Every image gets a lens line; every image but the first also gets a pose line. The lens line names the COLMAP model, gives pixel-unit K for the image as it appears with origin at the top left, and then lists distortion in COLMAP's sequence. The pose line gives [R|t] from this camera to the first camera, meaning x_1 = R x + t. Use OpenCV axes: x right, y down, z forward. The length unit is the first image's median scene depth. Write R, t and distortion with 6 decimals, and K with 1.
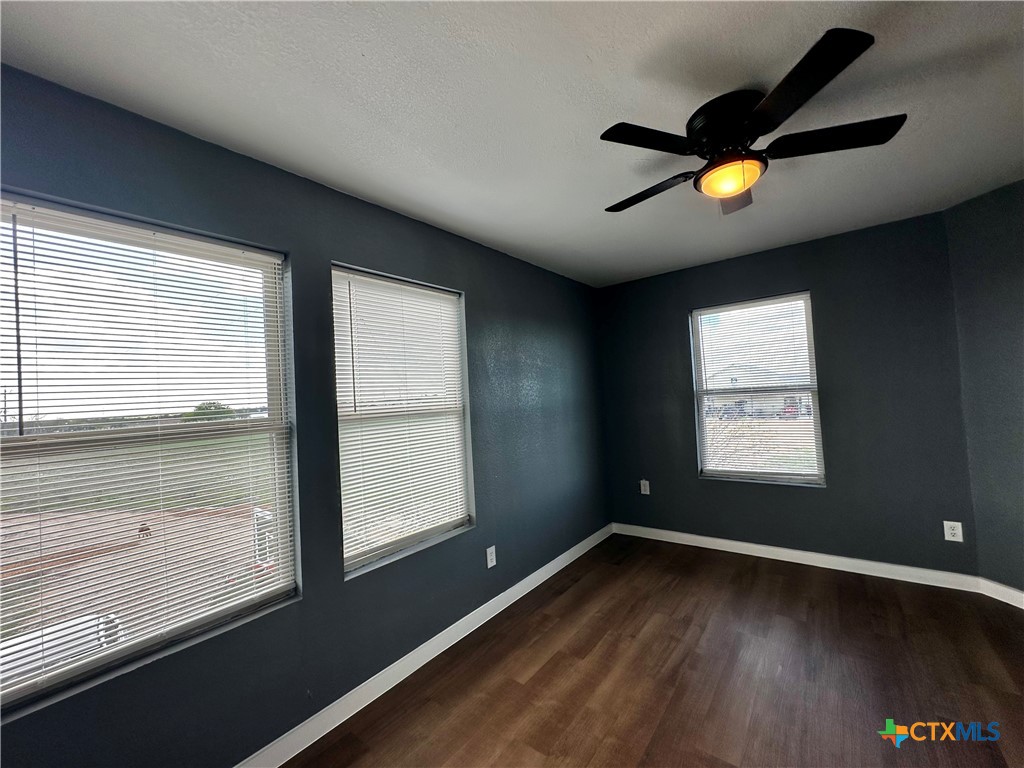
lens RADIAL K [[412.7, 0, 512.0], [0, 412.7, 384.0], [0, 0, 1]] dist [-0.008856, 0.003039]
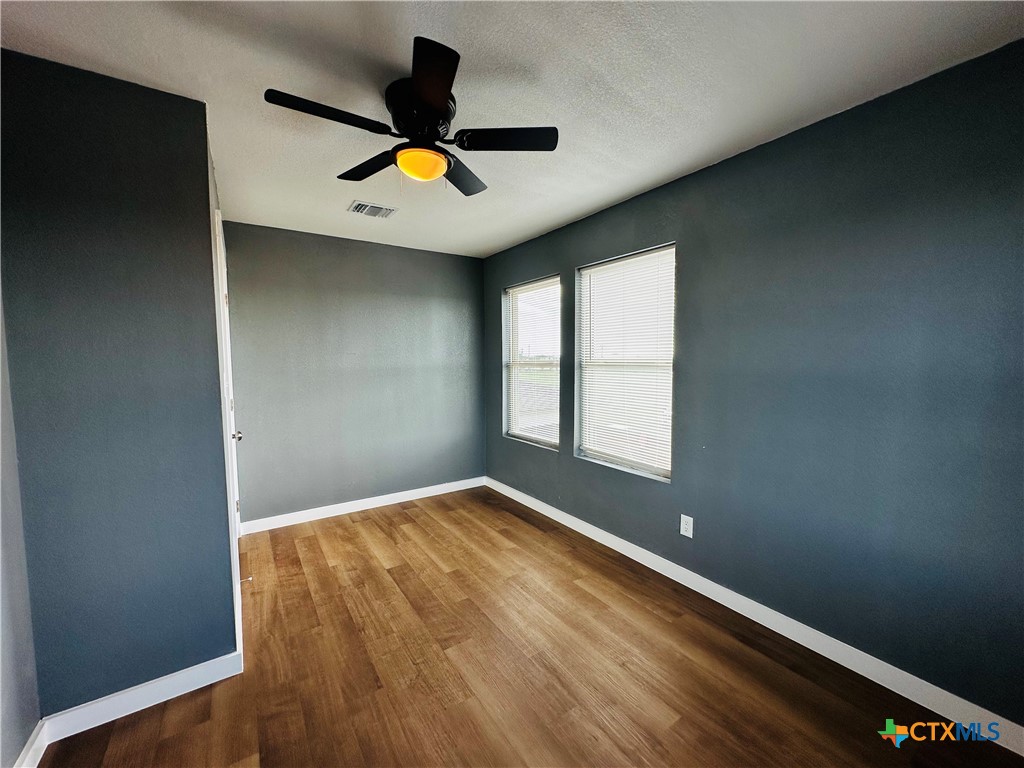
lens RADIAL K [[412.7, 0, 512.0], [0, 412.7, 384.0], [0, 0, 1]] dist [-0.008856, 0.003039]
pose [[-0.324269, 0.114402, -0.939022, 1.097903], [0.056409, 0.993232, 0.101527, -0.016206], [0.944281, -0.020047, -0.328528, 1.130666]]
